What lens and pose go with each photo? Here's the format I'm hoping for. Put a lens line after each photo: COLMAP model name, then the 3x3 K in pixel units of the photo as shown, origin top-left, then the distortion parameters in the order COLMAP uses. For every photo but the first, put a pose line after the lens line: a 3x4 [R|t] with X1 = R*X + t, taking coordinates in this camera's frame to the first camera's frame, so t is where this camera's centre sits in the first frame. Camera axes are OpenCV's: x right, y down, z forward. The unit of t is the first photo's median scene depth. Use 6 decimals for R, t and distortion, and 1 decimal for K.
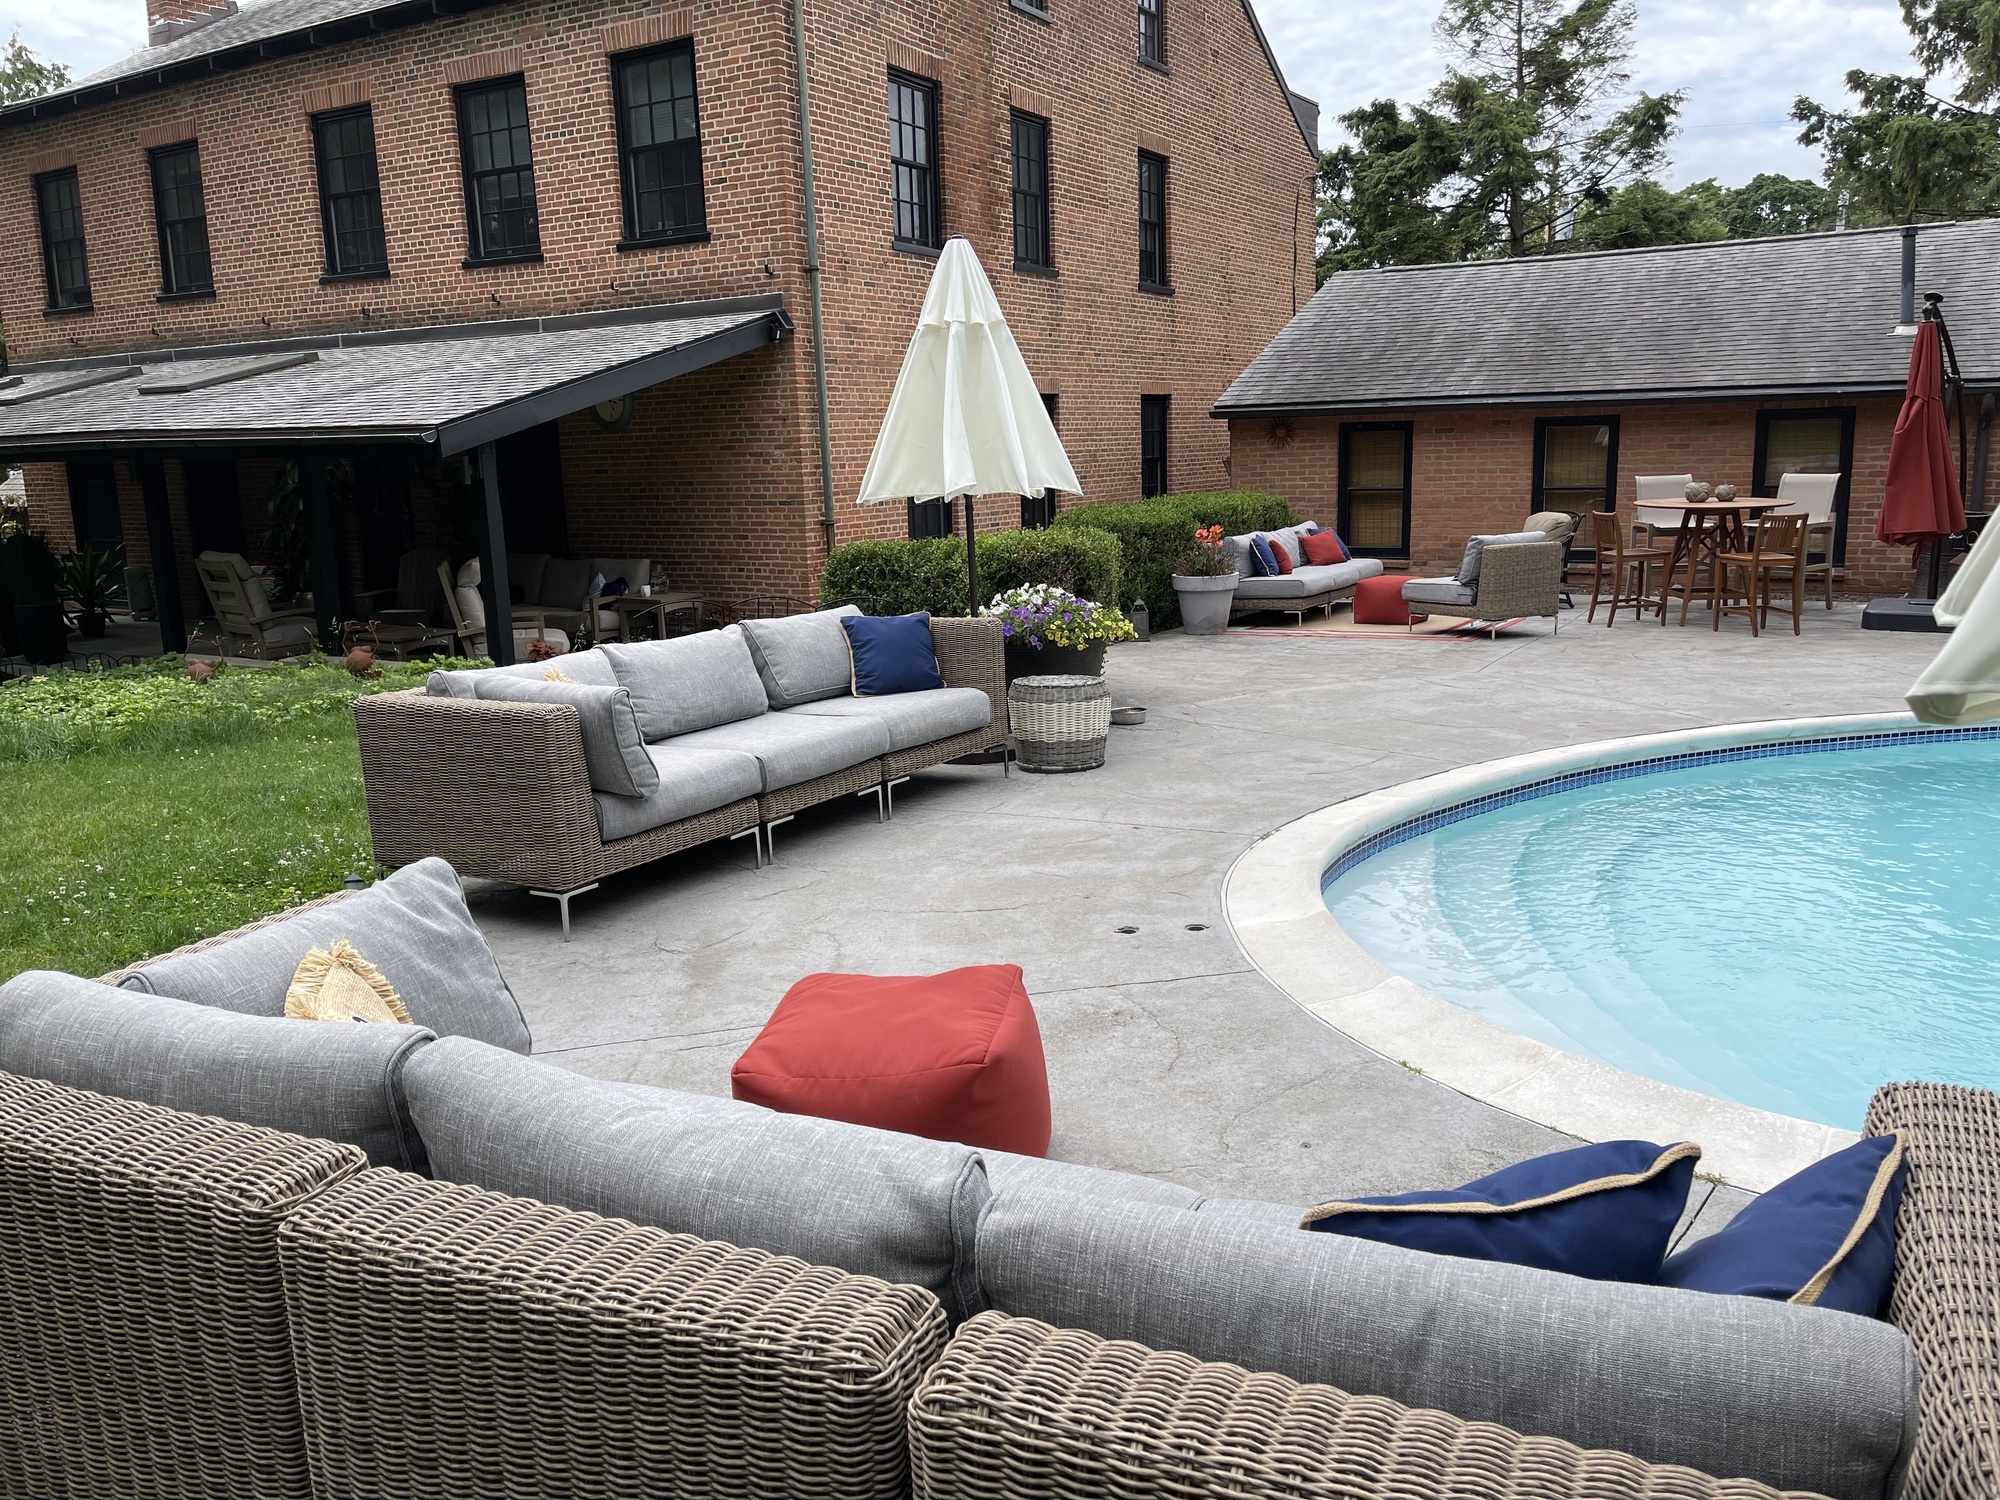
lens RADIAL K [[1516.4, 0, 995.9], [0, 1516.4, 728.7], [0, 0, 1]] dist [0.052928, -0.062884]
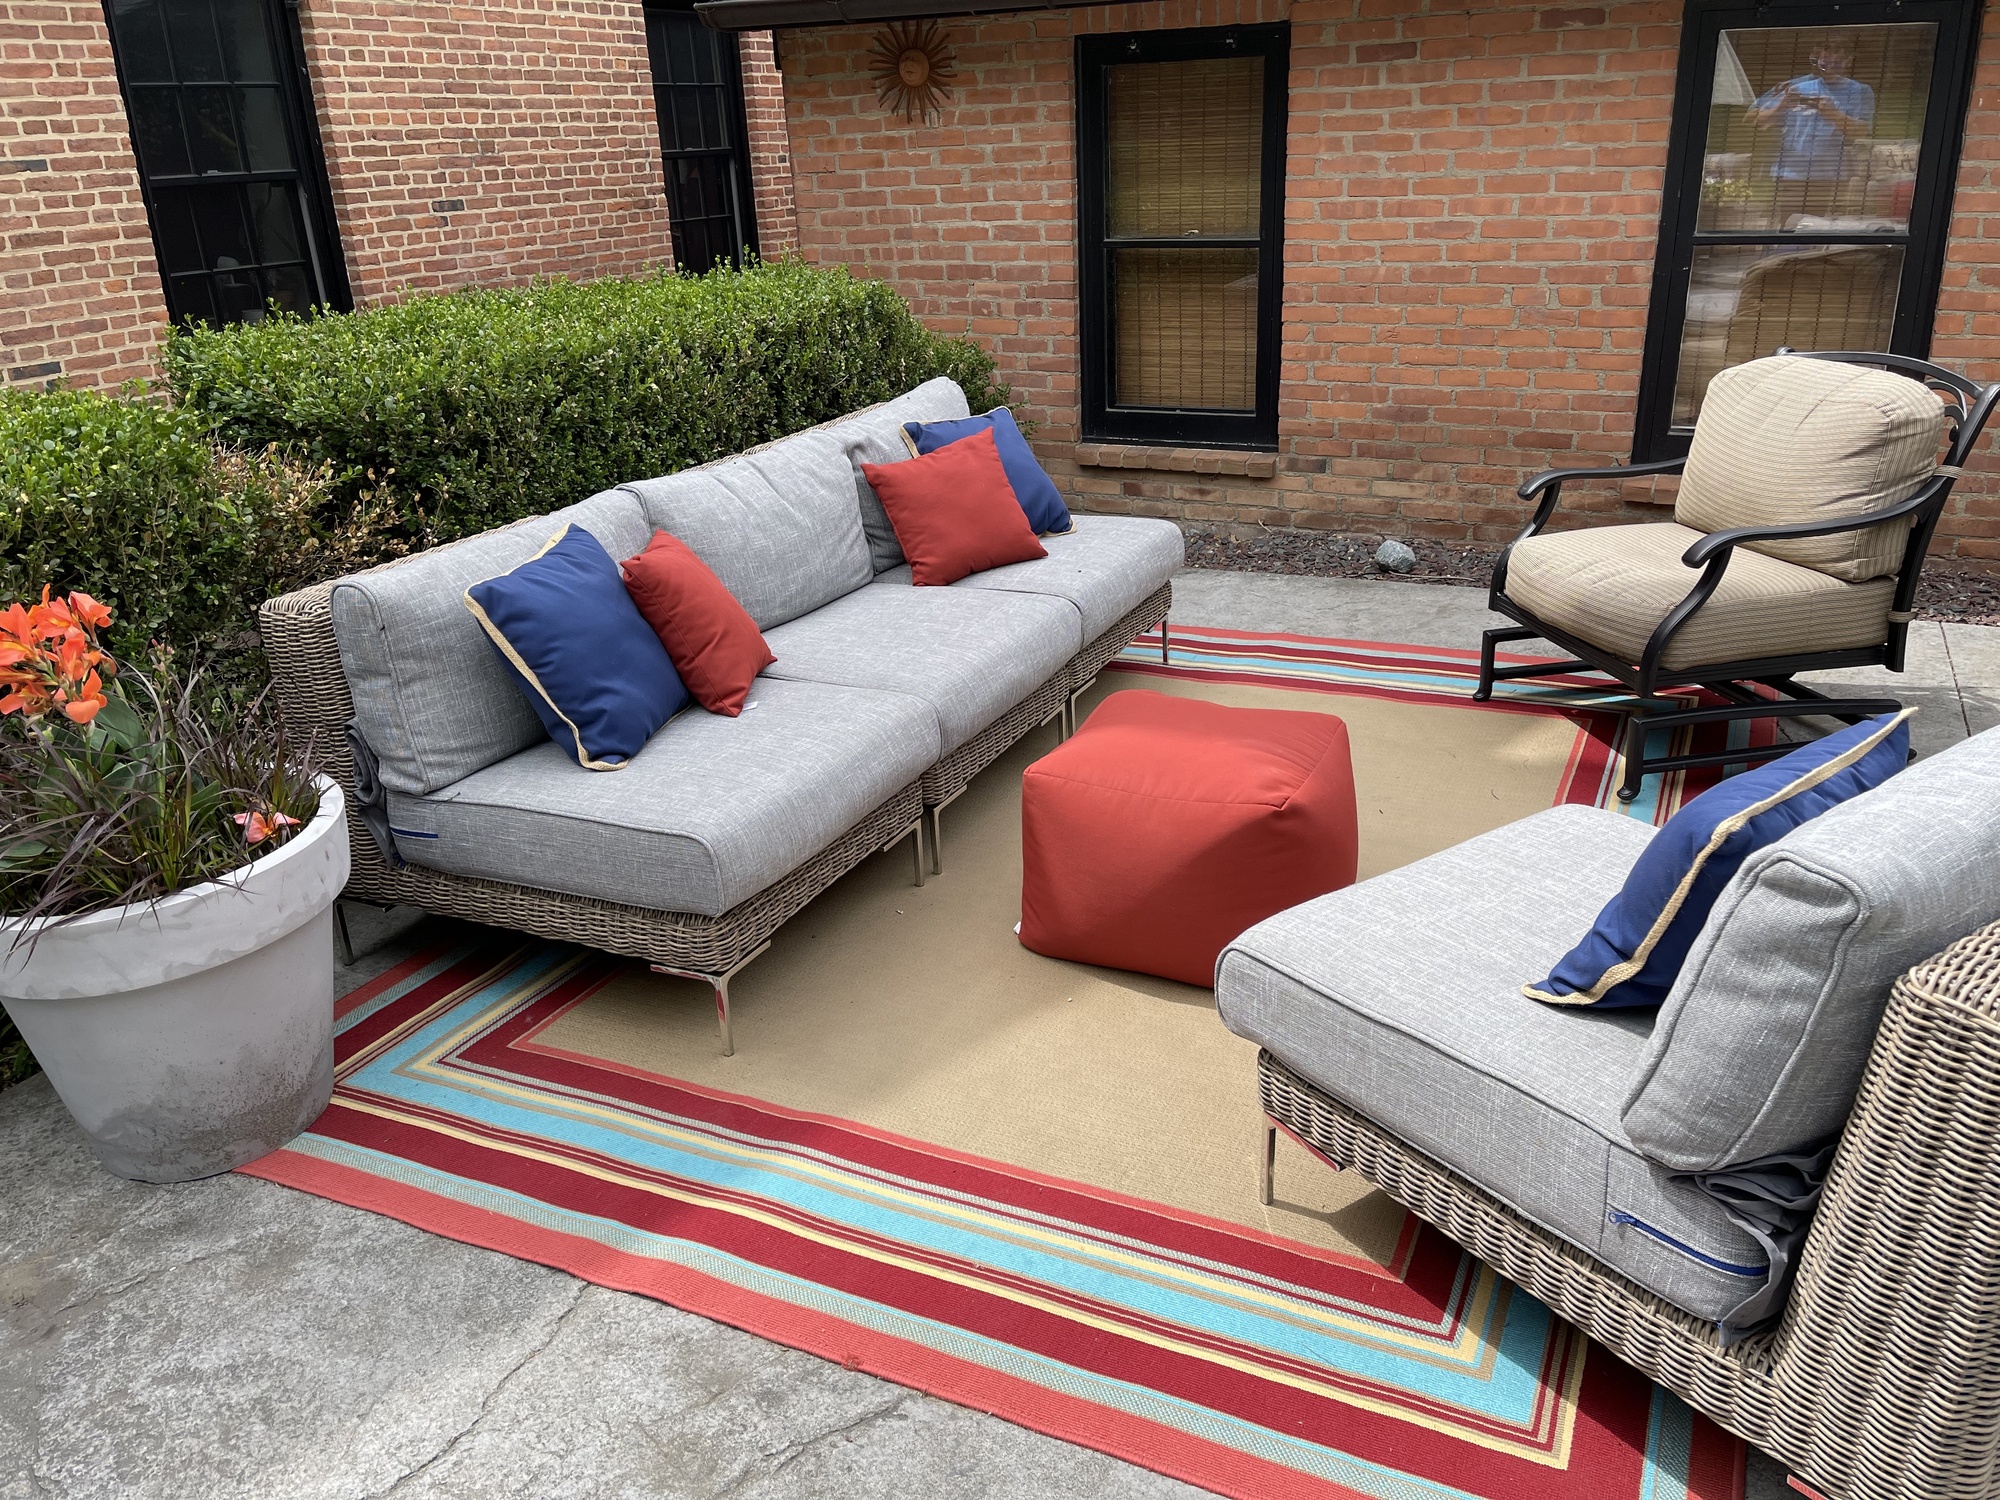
lens RADIAL K [[1526.9, 0, 1021.6], [0, 1526.9, 713.6], [0, 0, 1]] dist [0.099318, -0.147173]
pose [[0.994993, -0.045775, 0.088845, 0.204182], [0.029820, 0.984428, 0.173241, -0.131122], [-0.095391, -0.169725, 0.980864, 0.740999]]
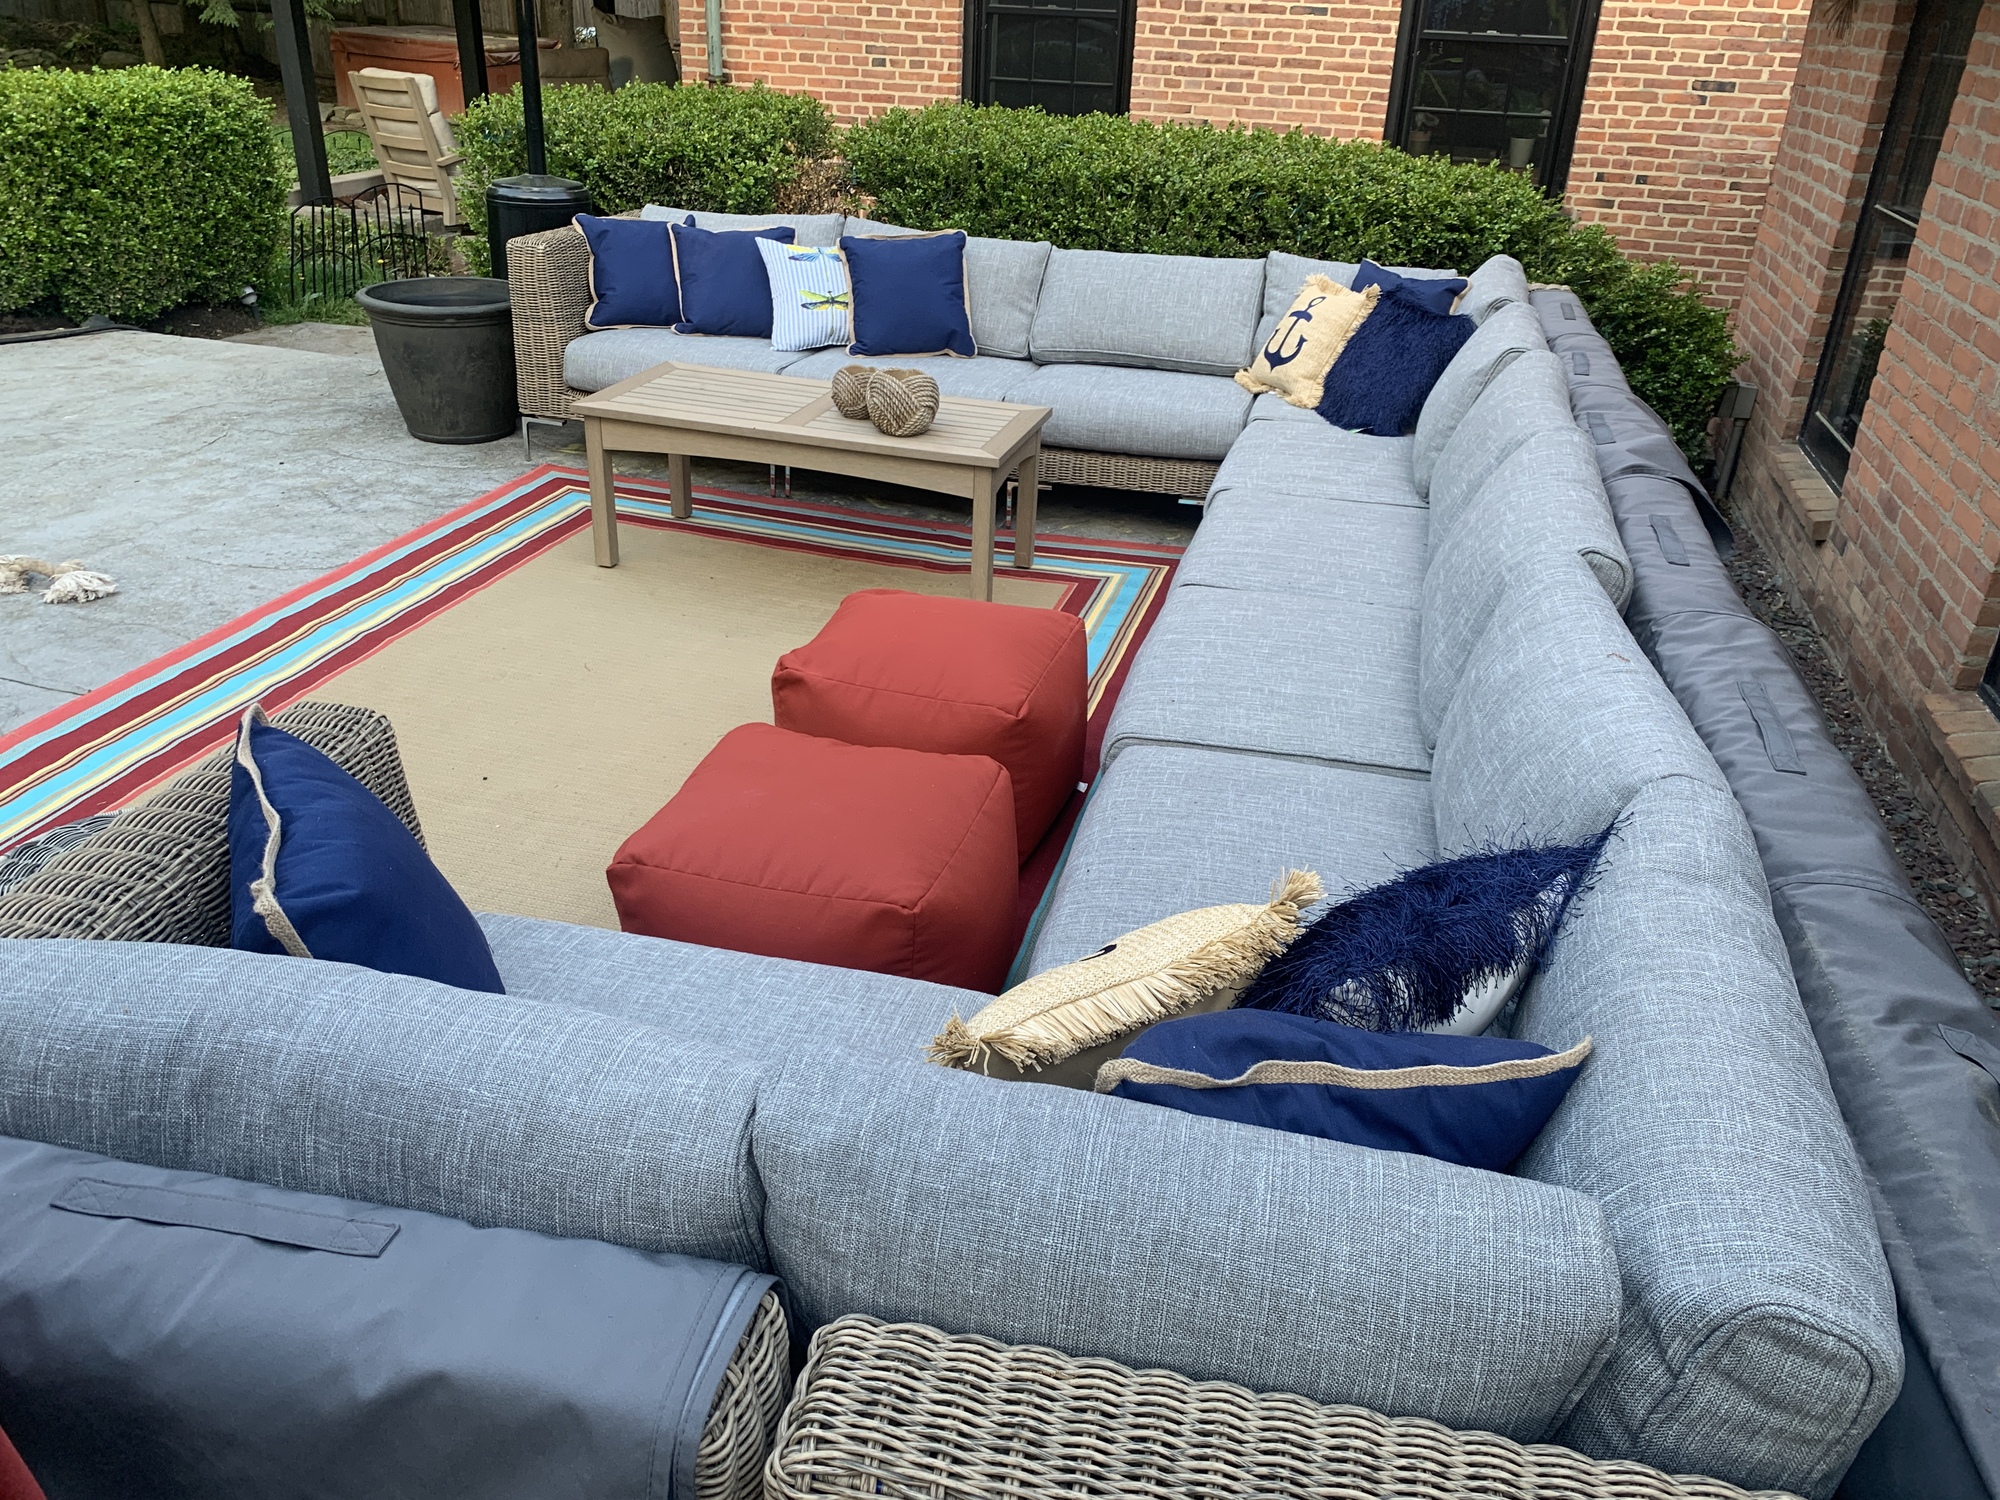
lens RADIAL K [[1556.3, 0, 1000.0], [0, 1556.3, 750.0], [0, 0, 1]] dist [0.010295, 0.013711]
pose [[0.263064, 0.450303, -0.853243, 0.563029], [-0.230619, 0.888105, 0.397599, -0.165389], [0.936809, 0.092180, 0.337477, 0.883692]]
